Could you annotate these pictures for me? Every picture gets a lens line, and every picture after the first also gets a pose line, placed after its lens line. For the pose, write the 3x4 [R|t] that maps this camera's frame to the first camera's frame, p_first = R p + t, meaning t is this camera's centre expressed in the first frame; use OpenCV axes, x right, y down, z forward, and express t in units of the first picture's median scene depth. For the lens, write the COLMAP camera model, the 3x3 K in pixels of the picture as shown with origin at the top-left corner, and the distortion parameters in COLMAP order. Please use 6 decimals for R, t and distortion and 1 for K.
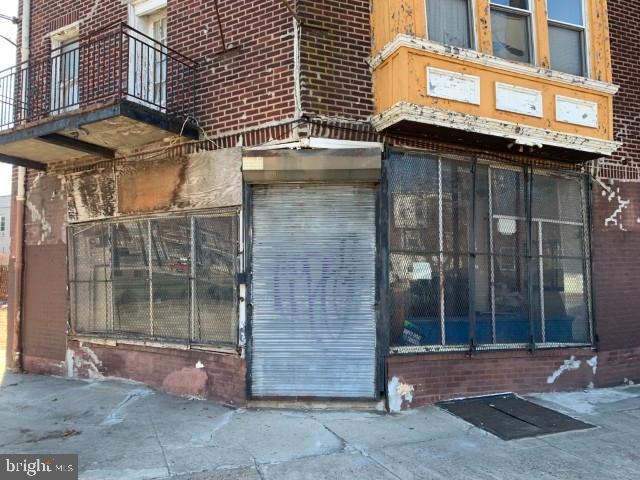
lens RADIAL K [[482.6, 0, 320.0], [0, 482.6, 240.0], [0, 0, 1]] dist [0.095286, -0.125275]
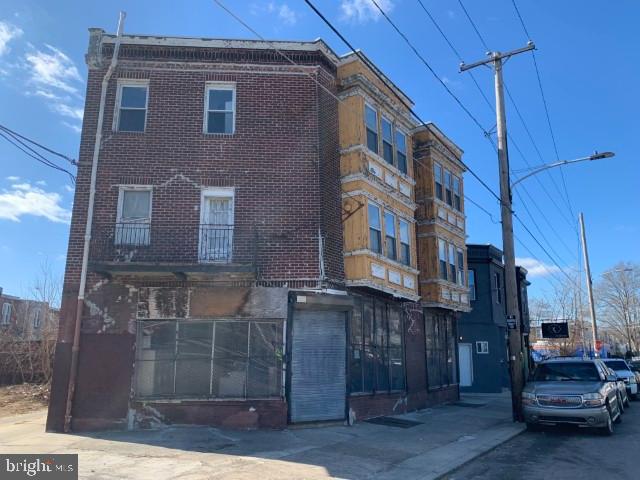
lens RADIAL K [[482.6, 0, 320.0], [0, 482.6, 240.0], [0, 0, 1]] dist [0.095286, -0.125275]
pose [[0.831849, 0.132737, 0.538895, -1.116430], [-0.047667, 0.984478, -0.168910, -0.060834], [-0.552951, 0.114821, 0.825264, -0.683121]]
